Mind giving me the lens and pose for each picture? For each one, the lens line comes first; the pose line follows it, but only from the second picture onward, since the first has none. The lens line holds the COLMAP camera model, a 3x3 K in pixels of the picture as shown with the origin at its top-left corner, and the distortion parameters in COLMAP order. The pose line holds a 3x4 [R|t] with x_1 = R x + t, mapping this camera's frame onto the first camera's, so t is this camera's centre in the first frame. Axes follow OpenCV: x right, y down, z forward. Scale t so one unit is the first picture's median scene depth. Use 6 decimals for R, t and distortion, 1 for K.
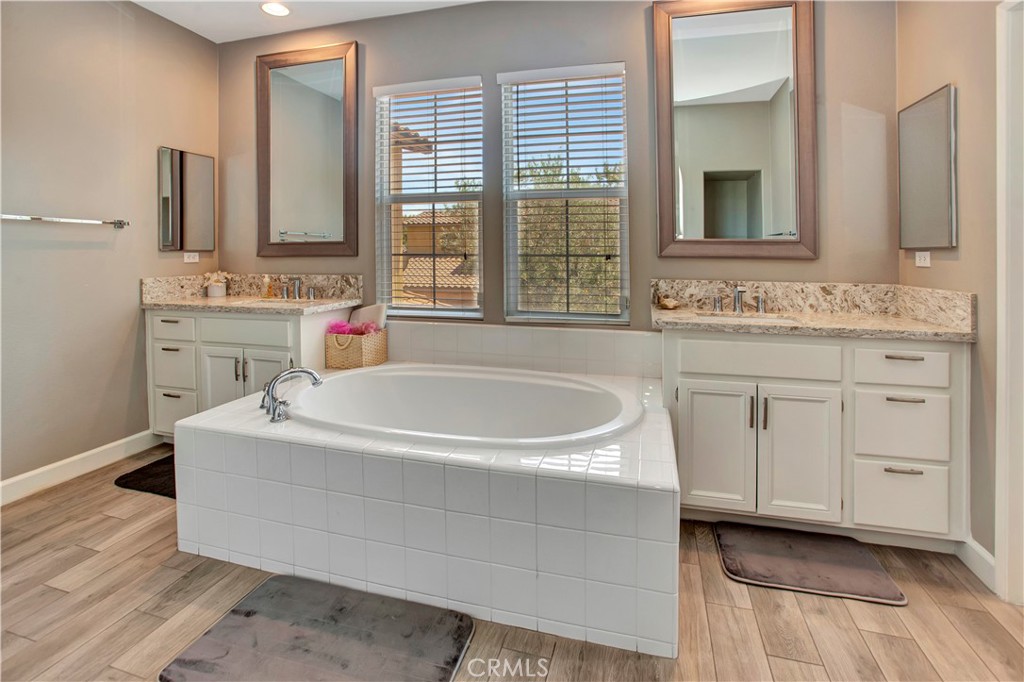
lens RADIAL K [[484.1, 0, 512.0], [0, 484.1, 341.0], [0, 0, 1]] dist [-0.049898, 0.000709]
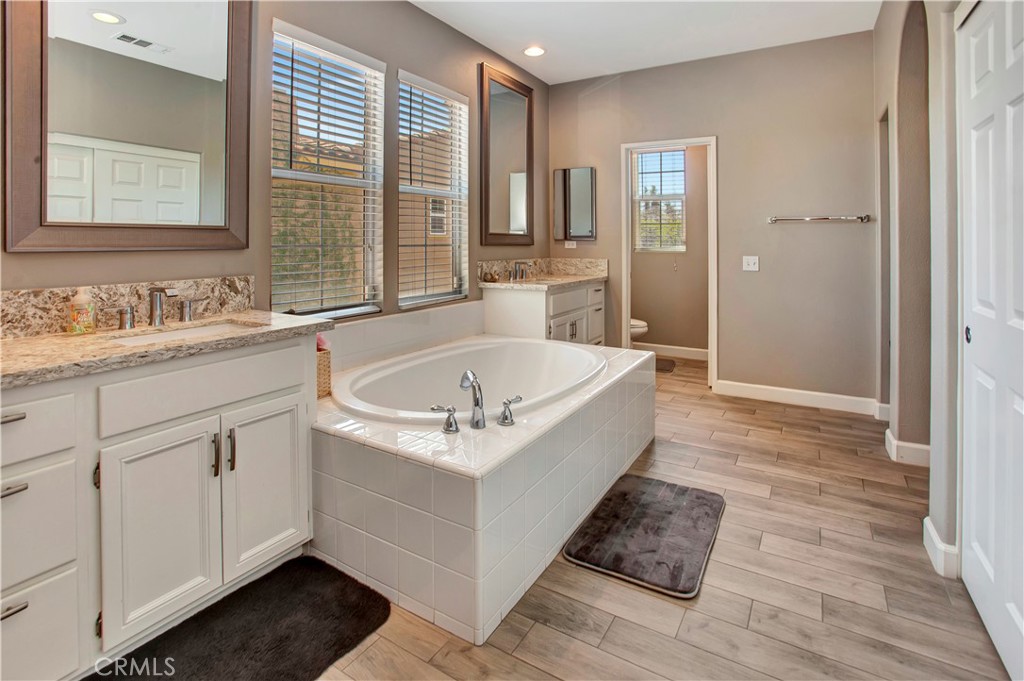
lens RADIAL K [[484.1, 0, 512.0], [0, 484.1, 340.5], [0, 0, 1]] dist [-0.049898, 0.000709]
pose [[0.281255, -0.189542, 0.940728, -0.928616], [0.170491, 0.974574, 0.145389, -0.085959], [-0.944366, 0.119495, 0.306420, 0.470517]]
